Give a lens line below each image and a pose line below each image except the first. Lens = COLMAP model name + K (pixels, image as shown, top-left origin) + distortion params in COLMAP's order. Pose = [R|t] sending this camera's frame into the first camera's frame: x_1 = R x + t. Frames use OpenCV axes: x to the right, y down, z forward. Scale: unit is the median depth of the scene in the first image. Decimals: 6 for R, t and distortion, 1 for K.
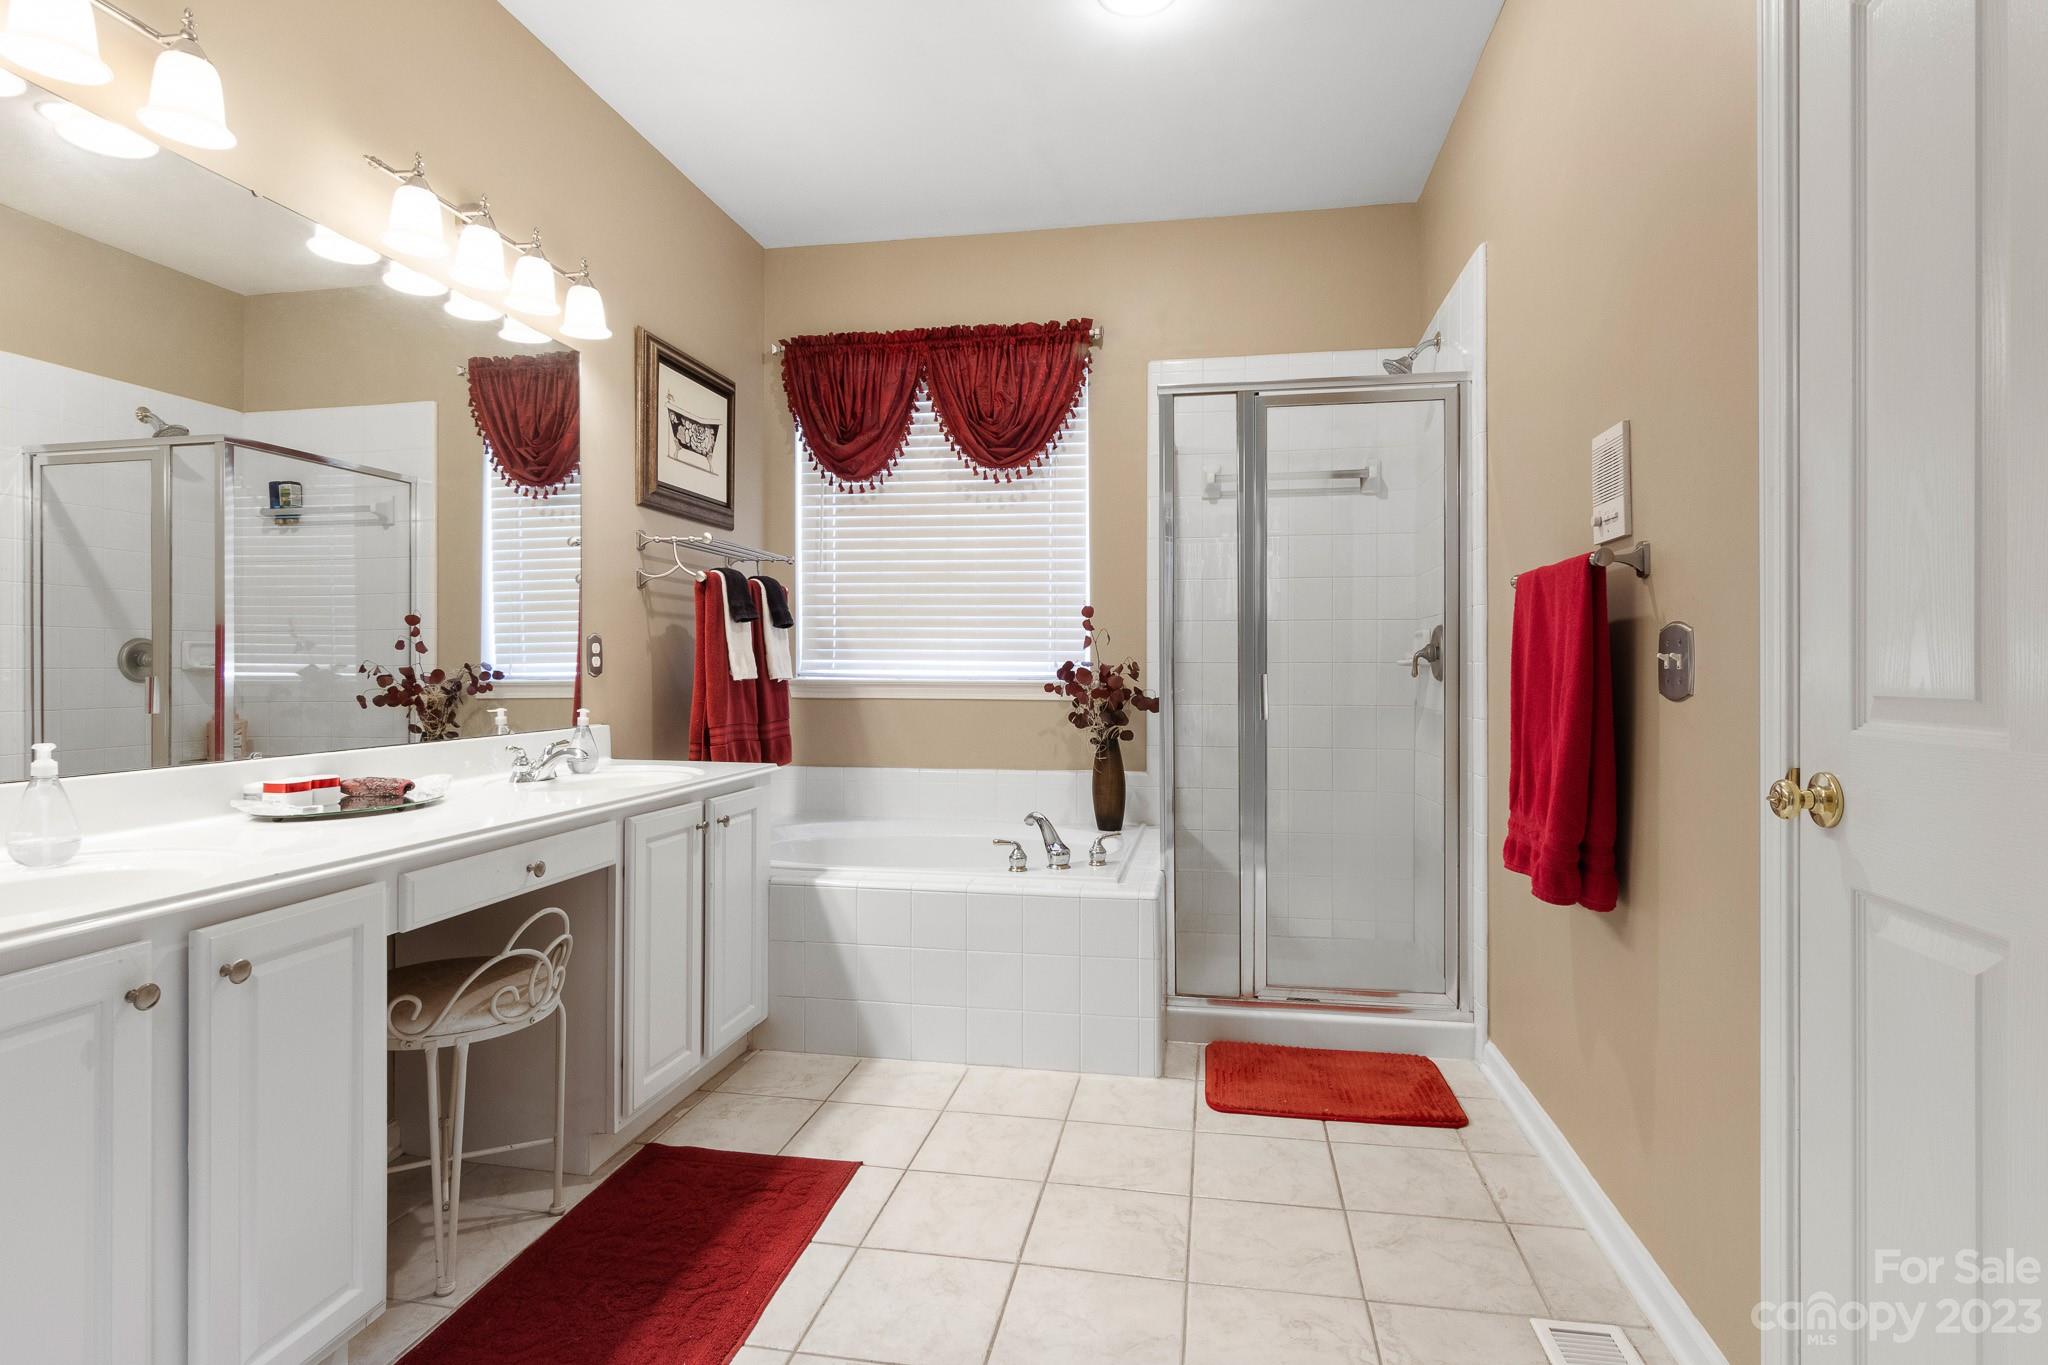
lens RADIAL K [[1053.0, 0, 1007.7], [0, 1053.0, 681.5], [0, 0, 1]] dist [-0.003952, 0.002269]
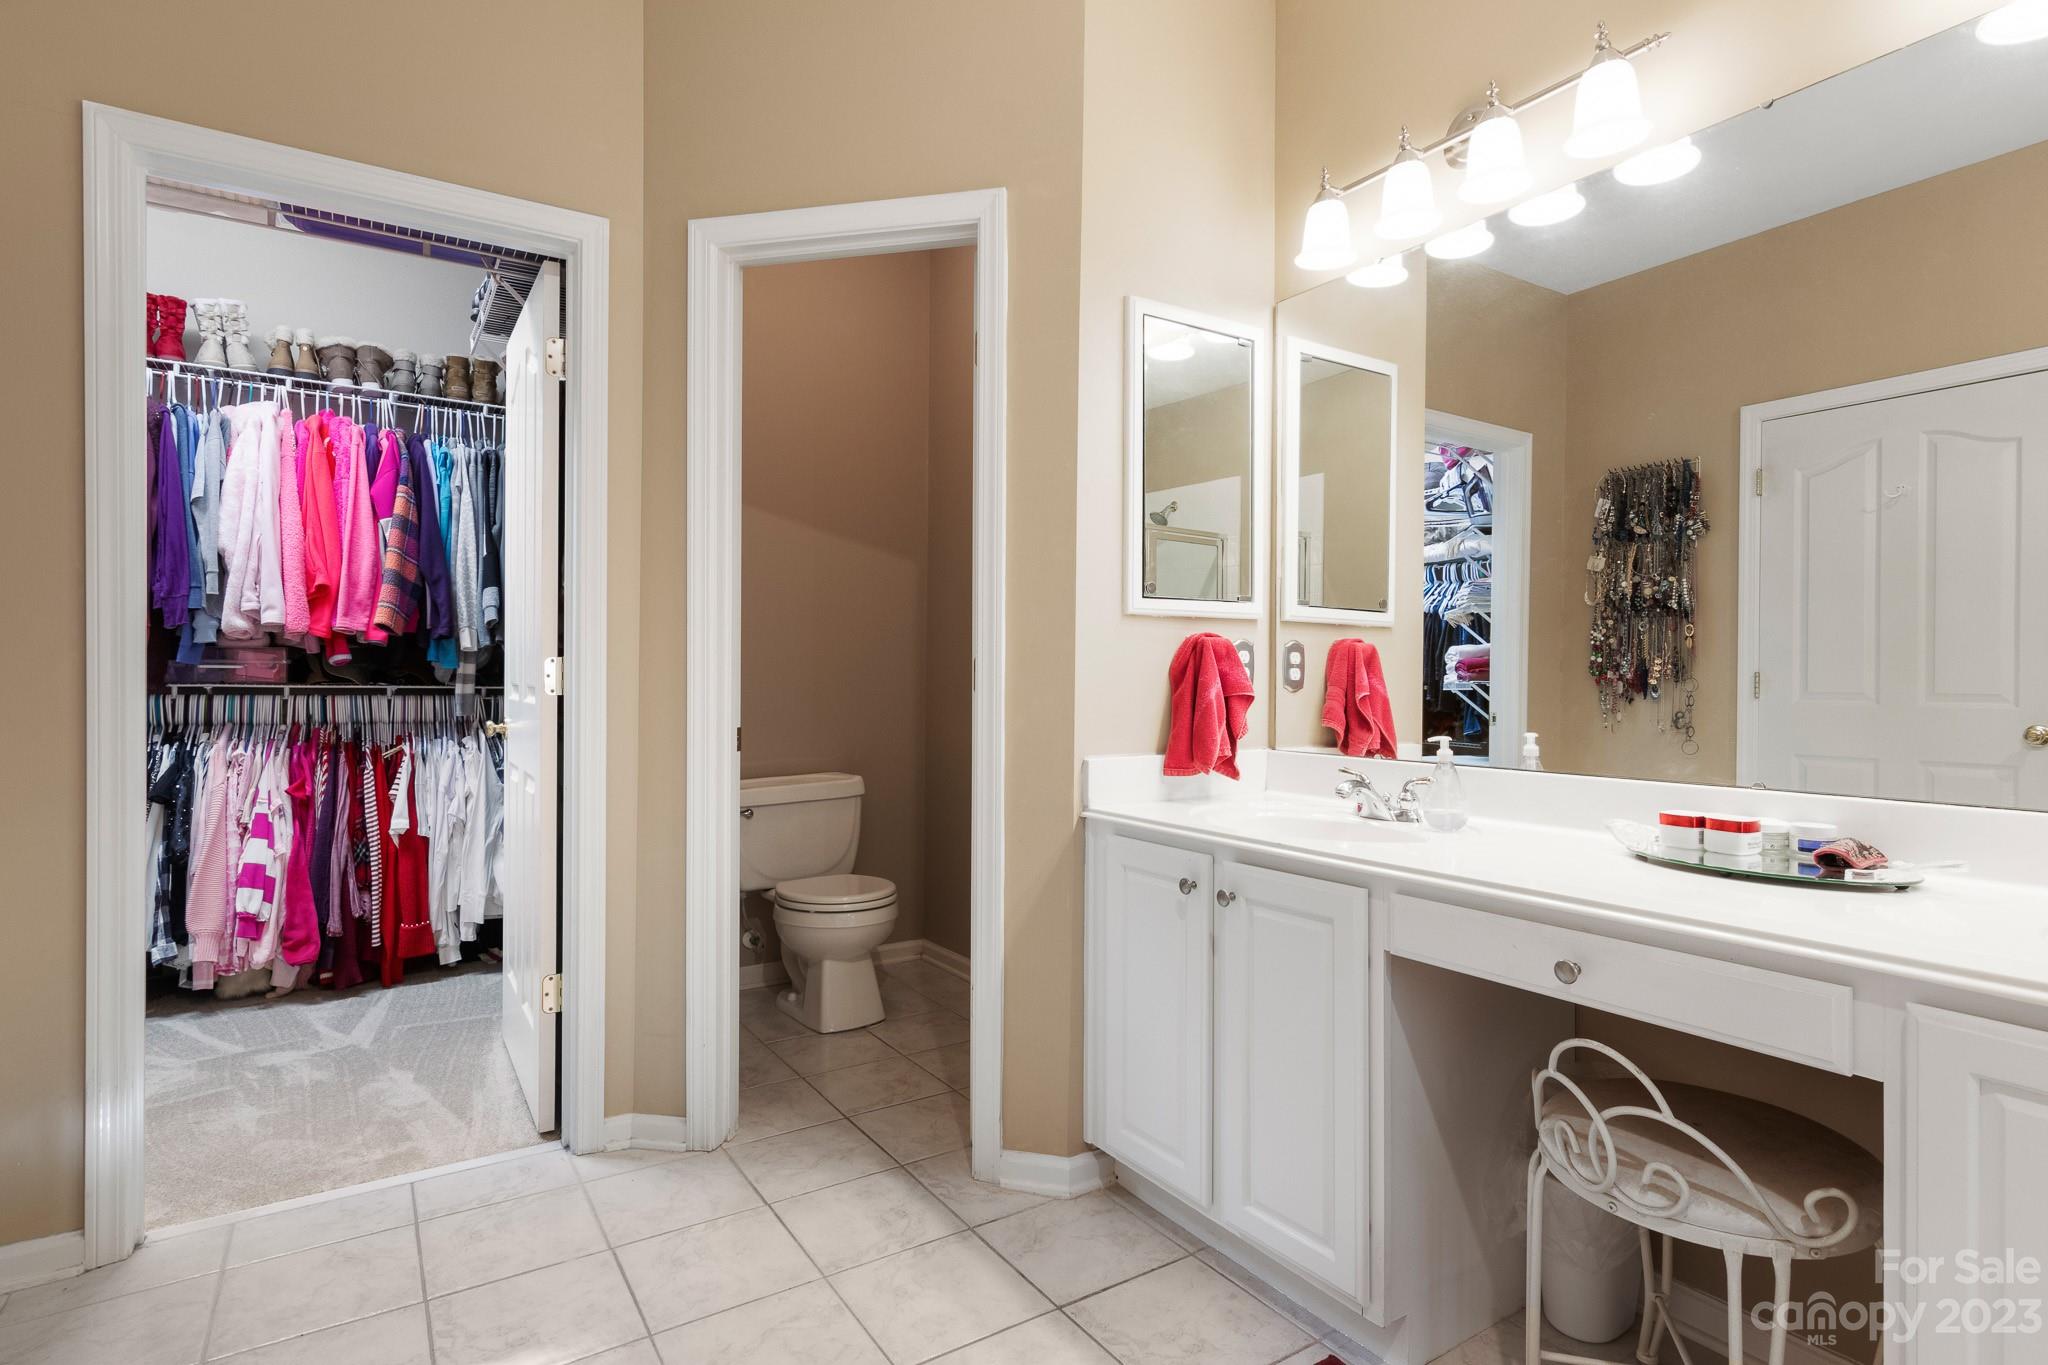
lens RADIAL K [[1053.0, 0, 1017.9], [0, 1053.0, 672.0], [0, 0, 1]] dist [-0.003952, 0.002269]
pose [[-0.730877, -0.000518, -0.682509, 0.168795], [-0.005353, 0.999973, 0.004973, -0.011815], [0.682488, 0.007288, -0.730860, 0.738942]]
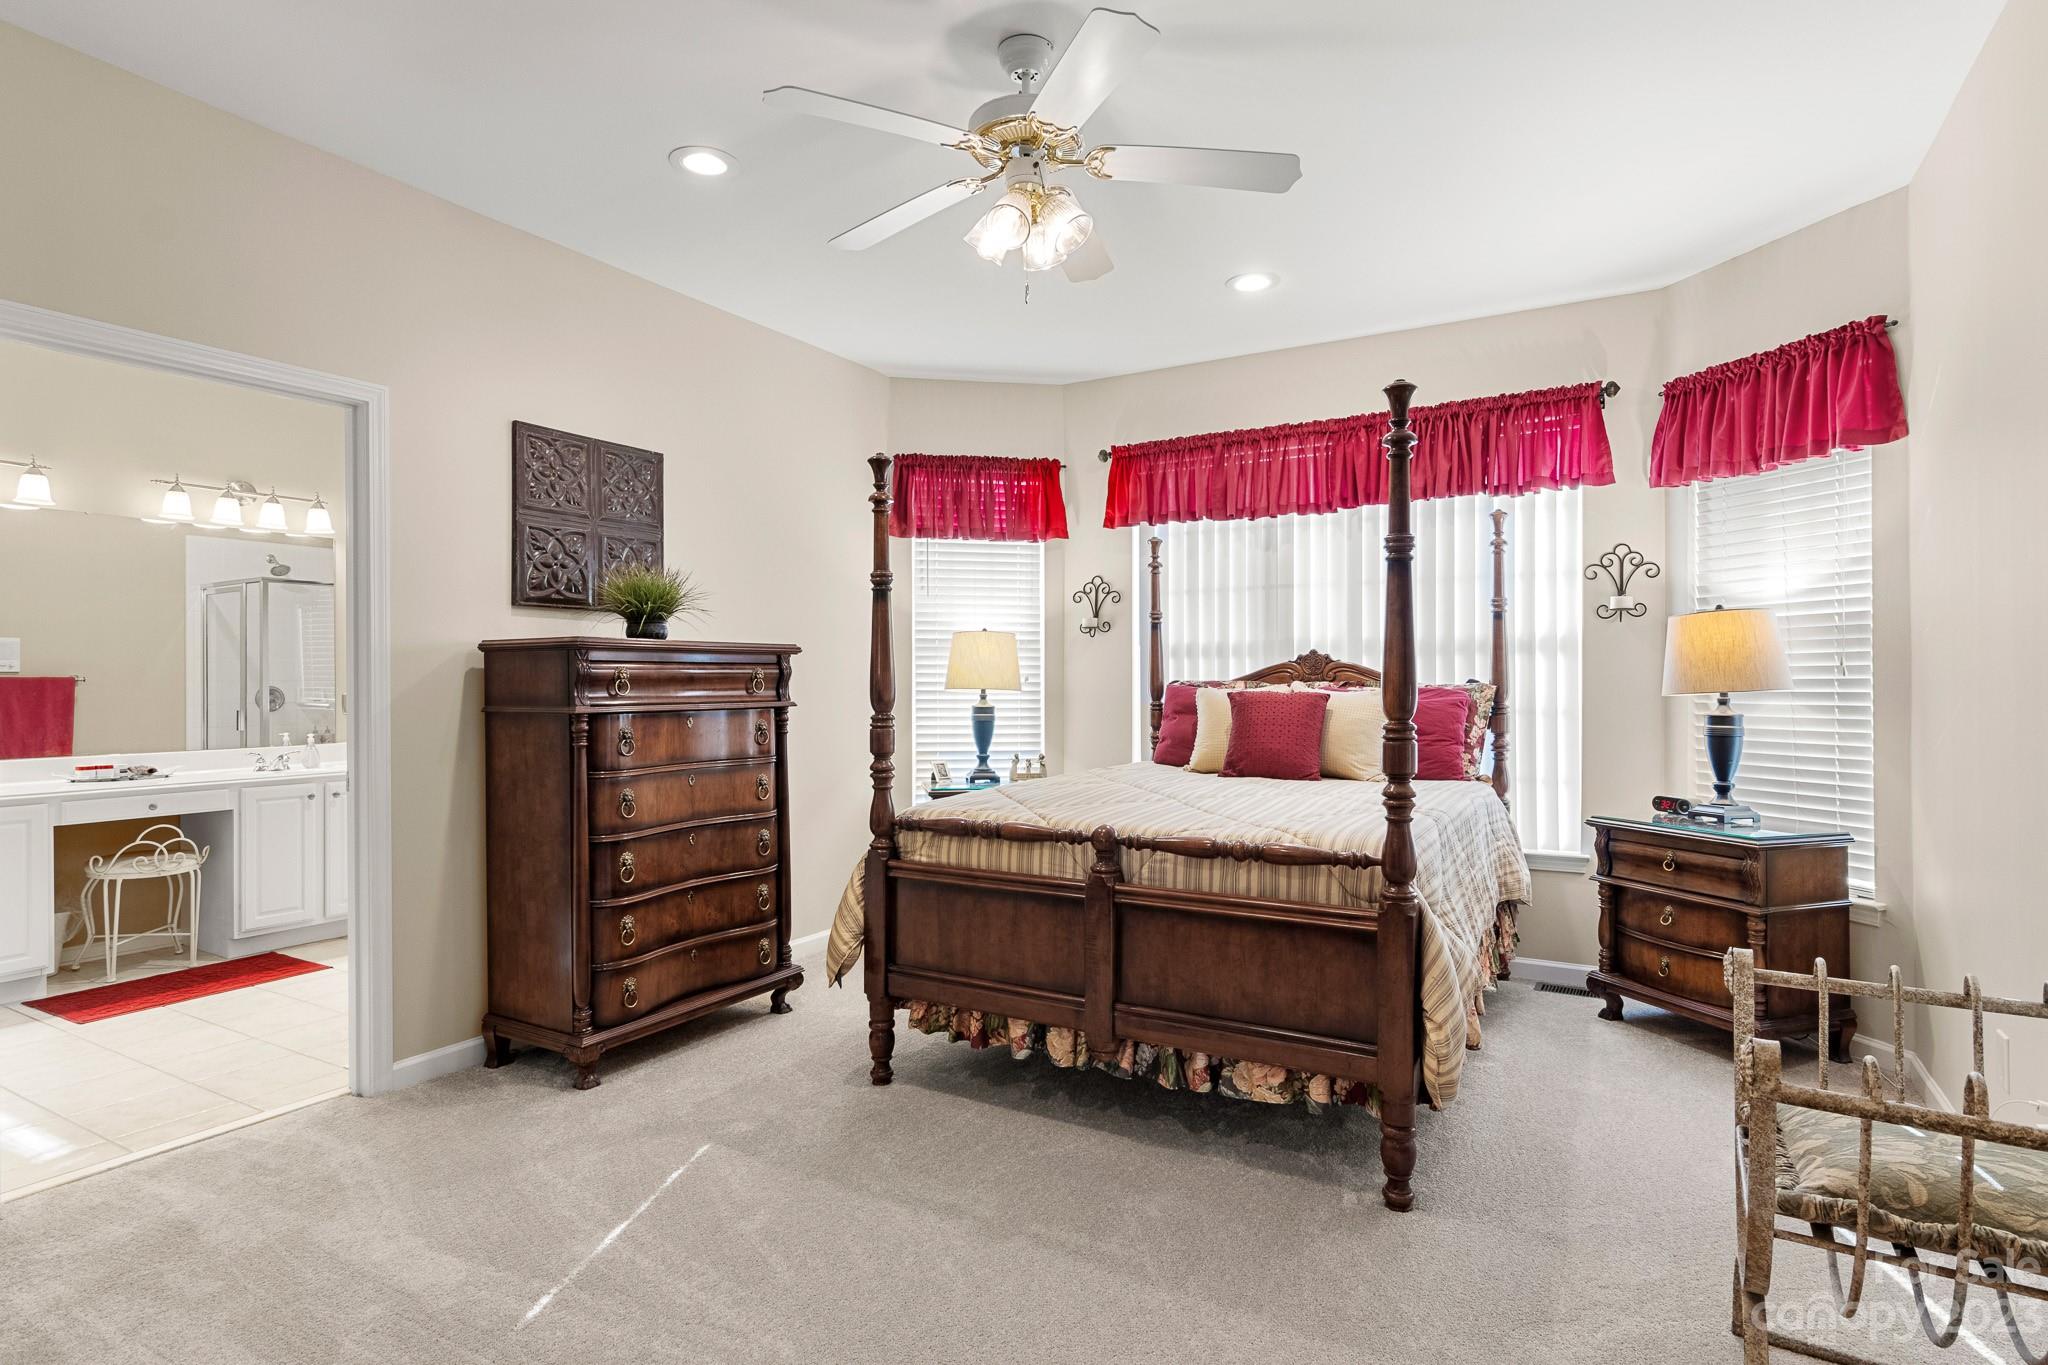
lens RADIAL K [[1053.0, 0, 1027.7], [0, 1053.0, 689.7], [0, 0, 1]] dist [-0.003952, 0.002269]
pose [[0.943602, 0.001677, -0.331077, 1.242467], [-0.003179, 0.999987, -0.003996, -0.043710], [0.331066, 0.004823, 0.943595, -0.313370]]
